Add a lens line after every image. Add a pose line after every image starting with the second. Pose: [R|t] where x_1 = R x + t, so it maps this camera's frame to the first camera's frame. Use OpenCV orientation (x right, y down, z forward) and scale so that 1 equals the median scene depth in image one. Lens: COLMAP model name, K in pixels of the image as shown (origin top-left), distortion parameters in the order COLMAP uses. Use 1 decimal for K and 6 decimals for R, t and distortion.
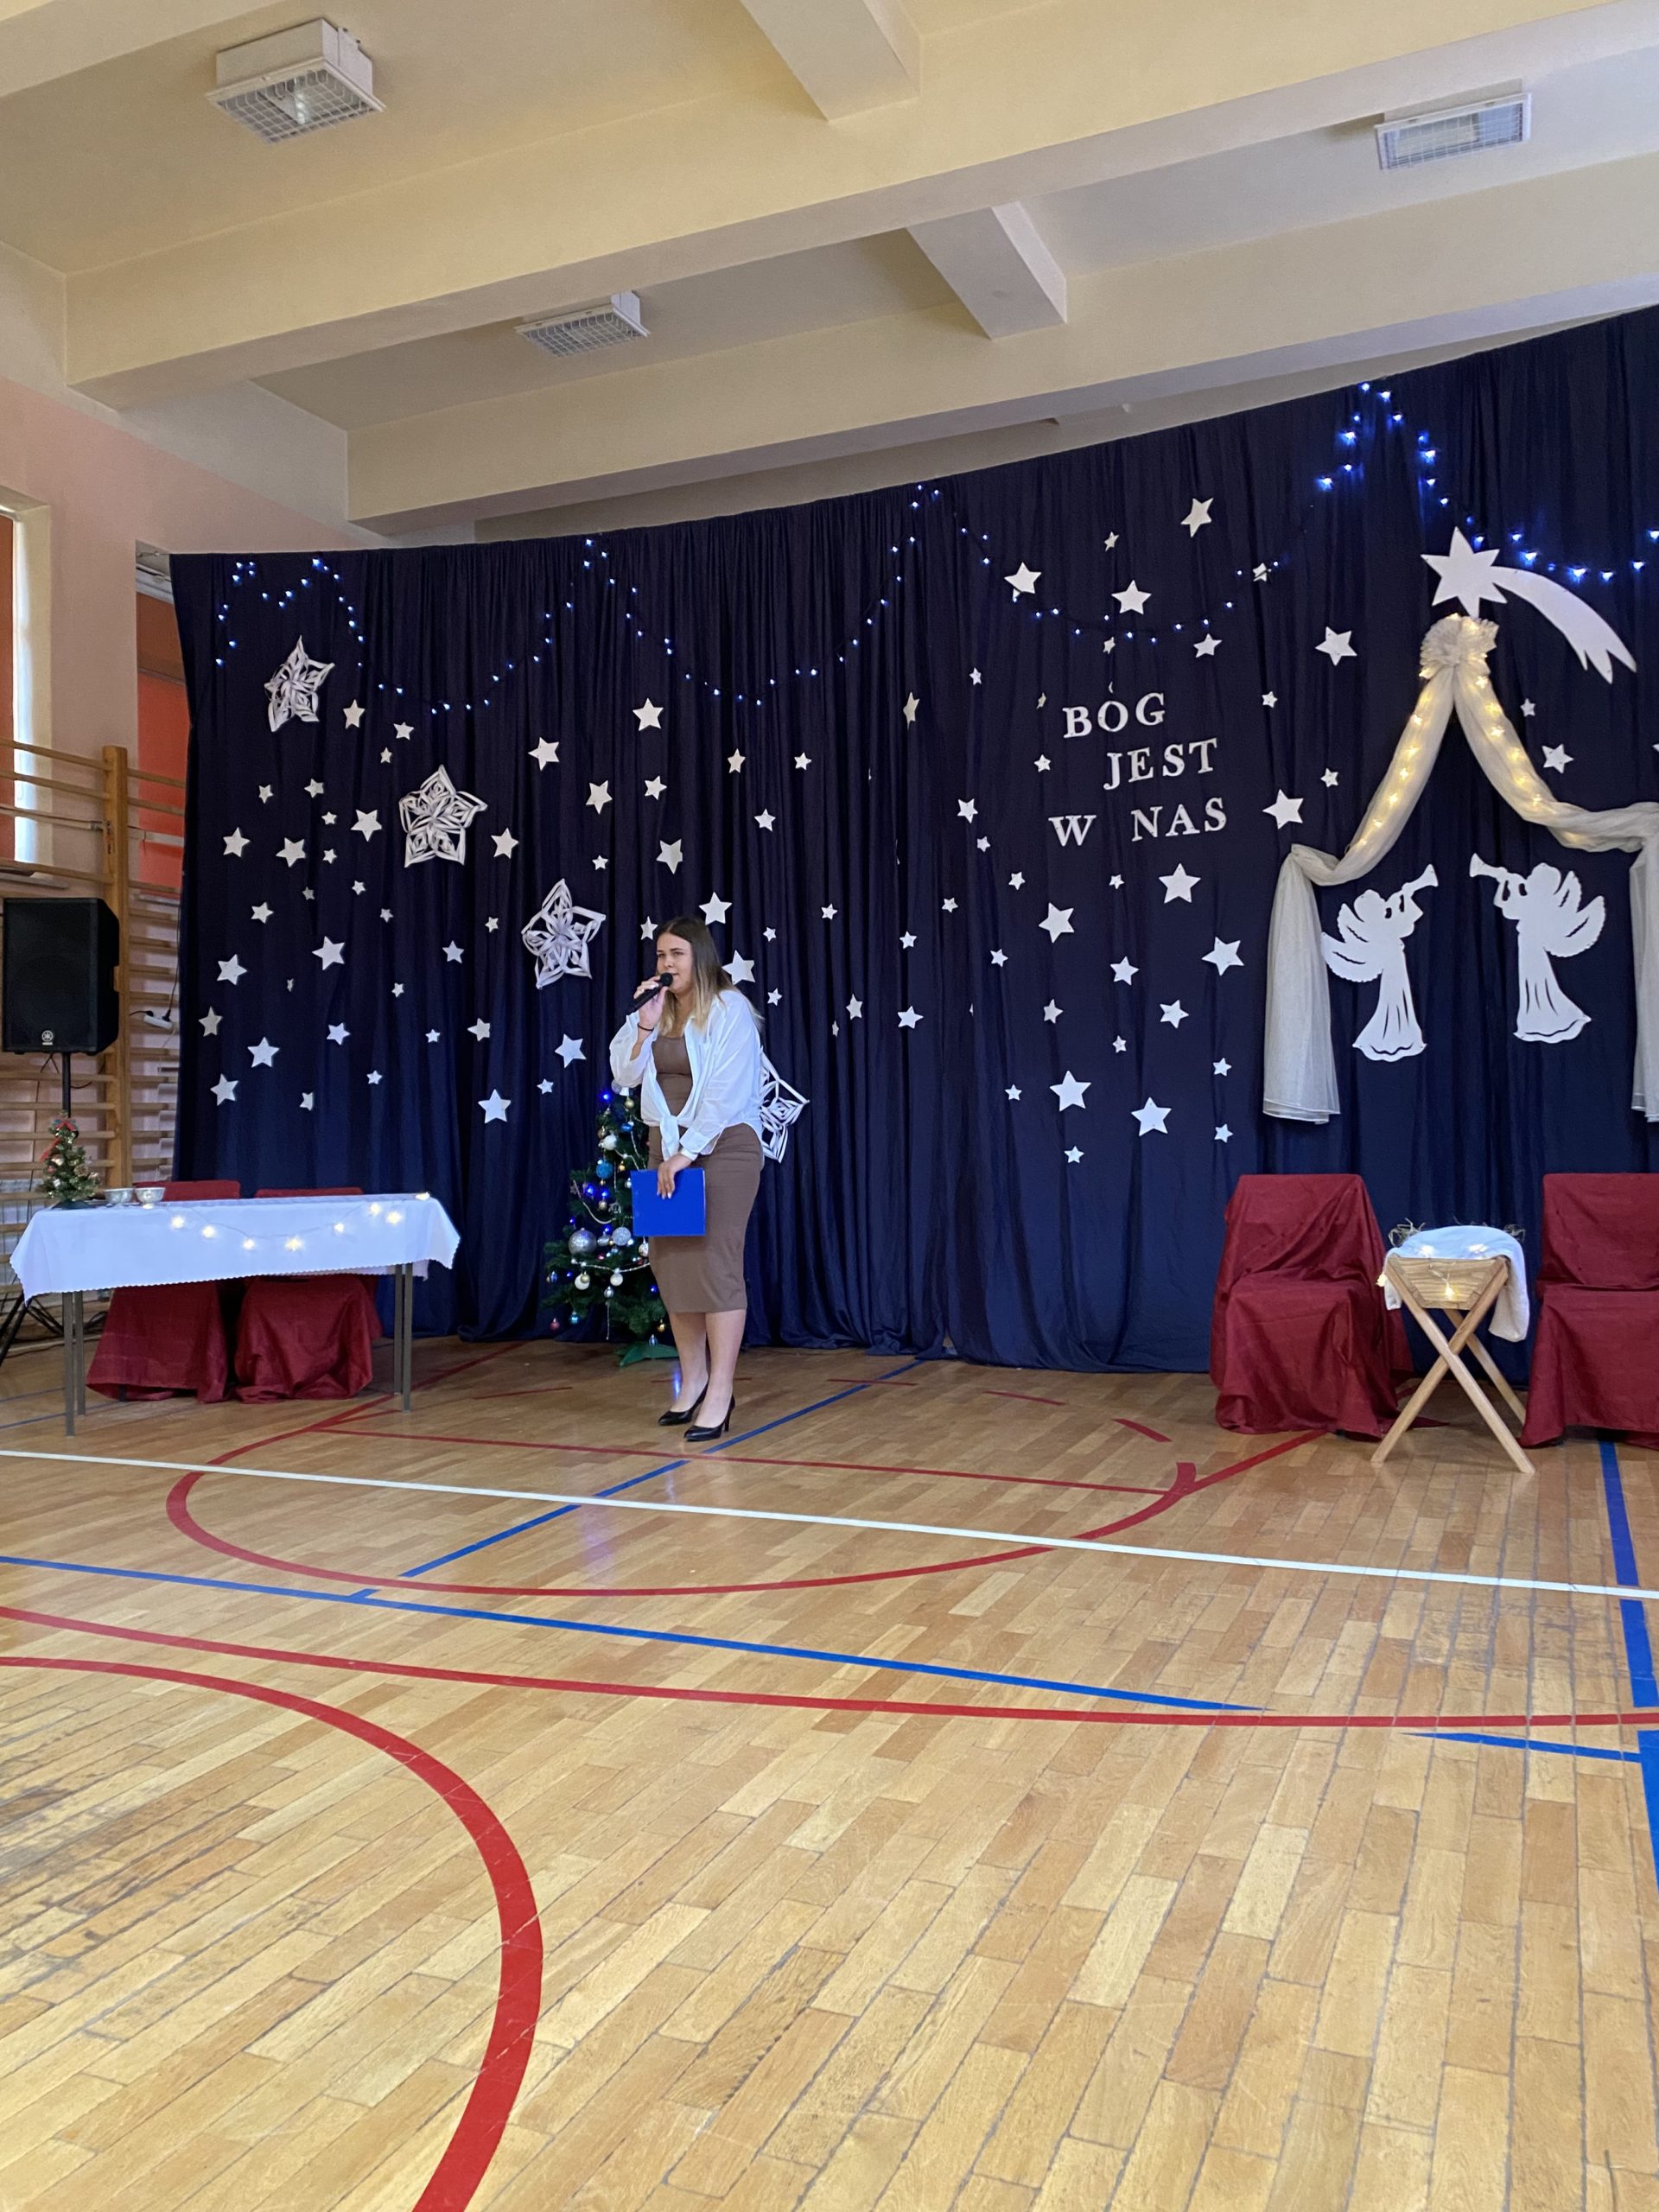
lens RADIAL K [[1633.1, 0, 817.8], [0, 1633.1, 1103.4], [0, 0, 1]] dist [0.006512, -0.000736]
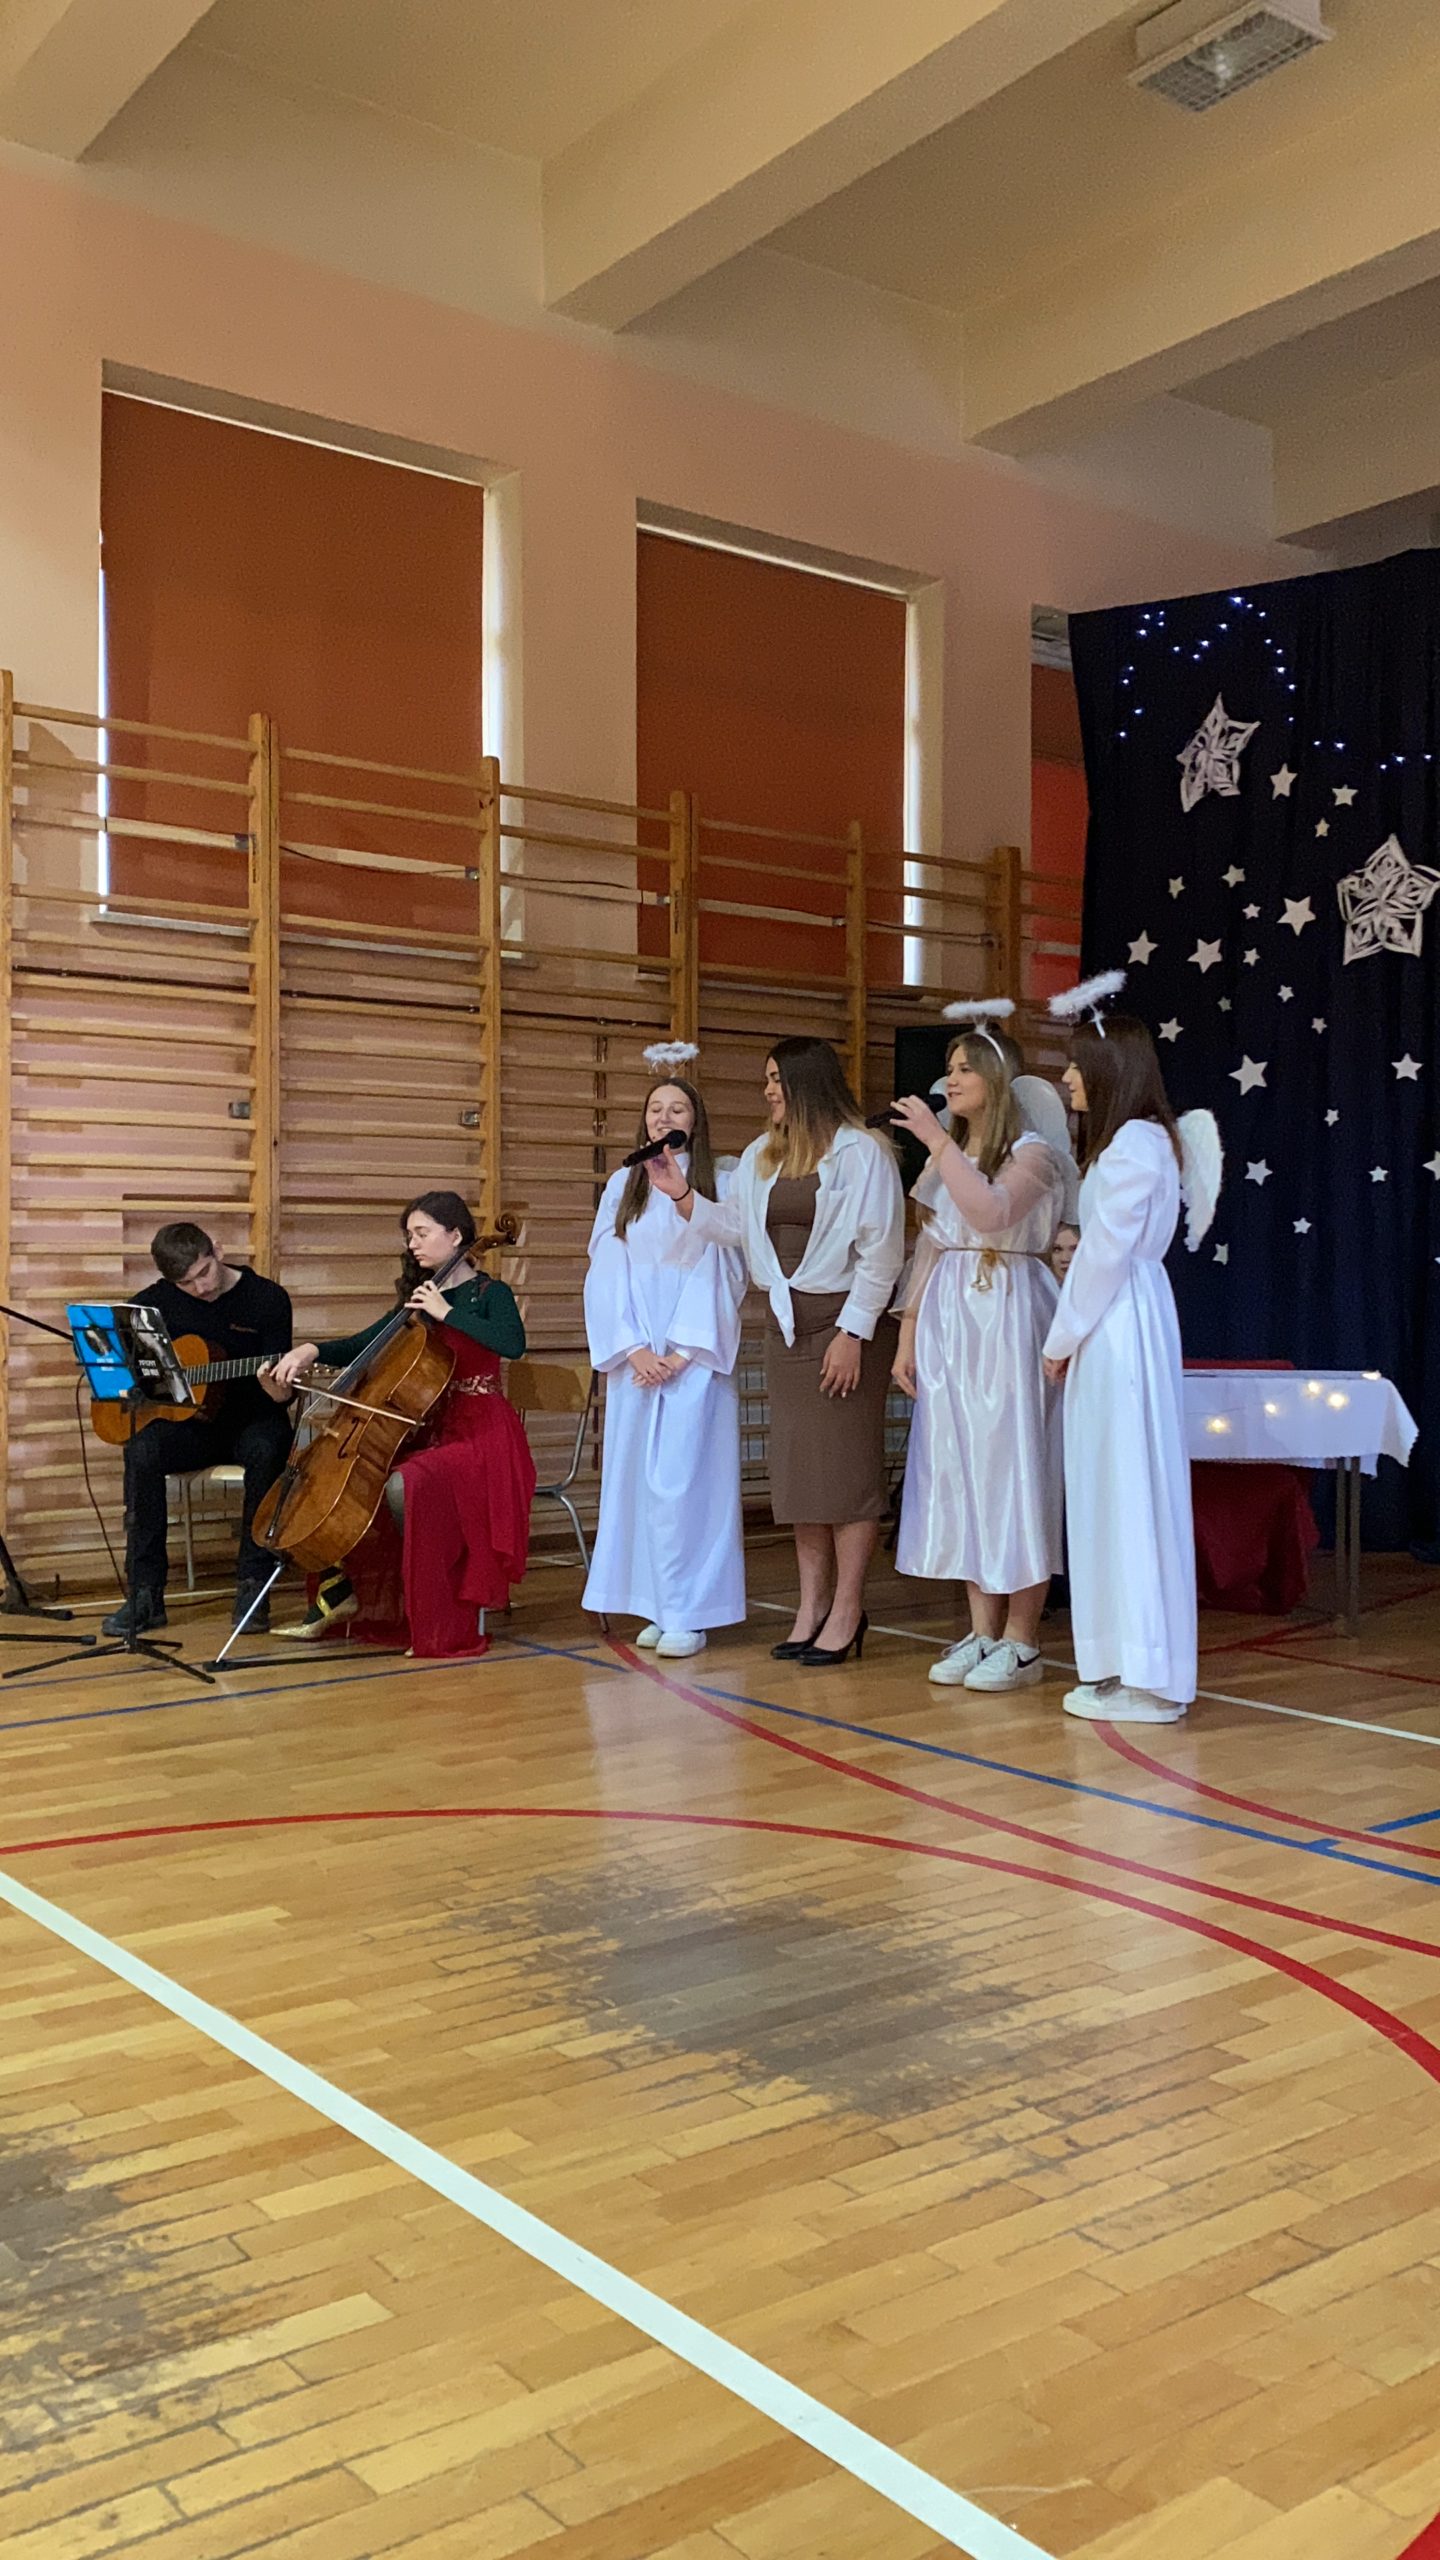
lens RADIAL K [[2082.0, 0, 725.3], [0, 2082.0, 1269.1], [0, 0, 1]] dist [0.016949, -0.048579]
pose [[0.868579, 0.012141, -0.495403, -0.017483], [-0.008497, 0.999918, 0.009607, -0.005525], [0.495479, -0.004135, 0.868610, -0.100532]]
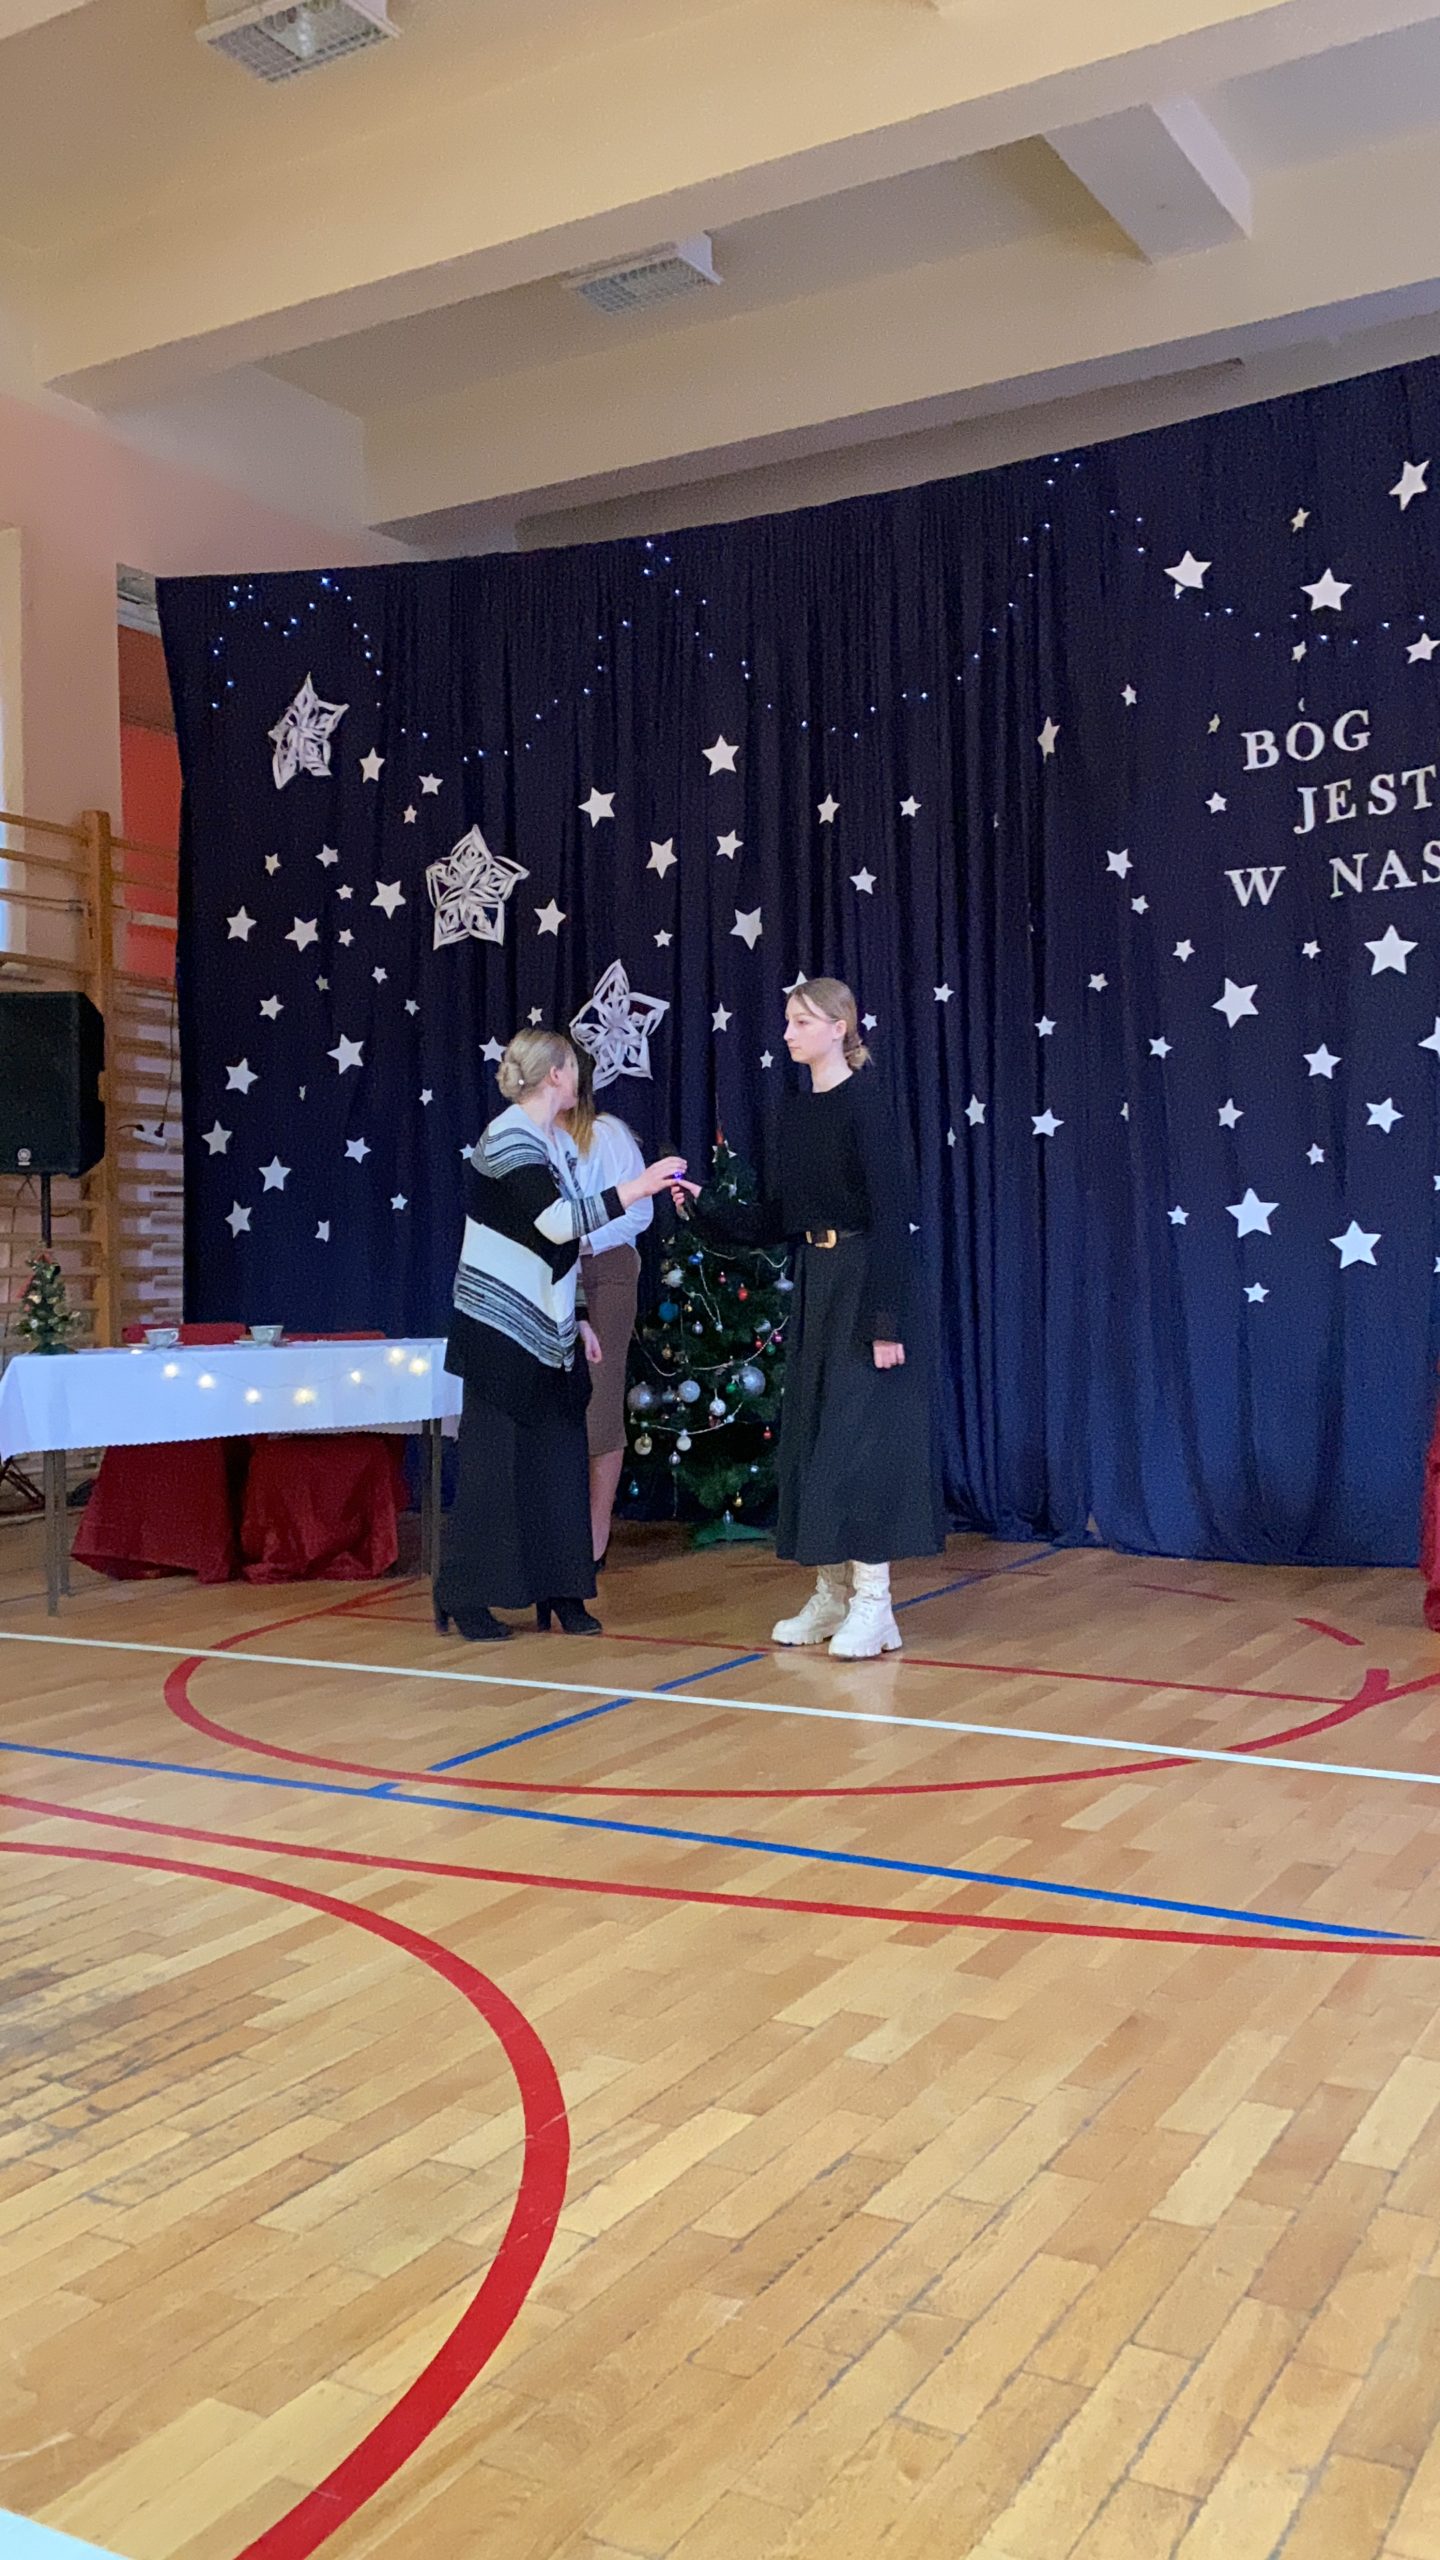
lens RADIAL K [[2085.8, 0, 738.6], [0, 2085.8, 1283.1], [0, 0, 1]] dist [0.020798, -0.050220]
pose [[0.994182, -0.002572, -0.107682, 0.035081], [0.004751, 0.999789, 0.019983, 0.010315], [0.107608, -0.020379, 0.993985, -0.092309]]
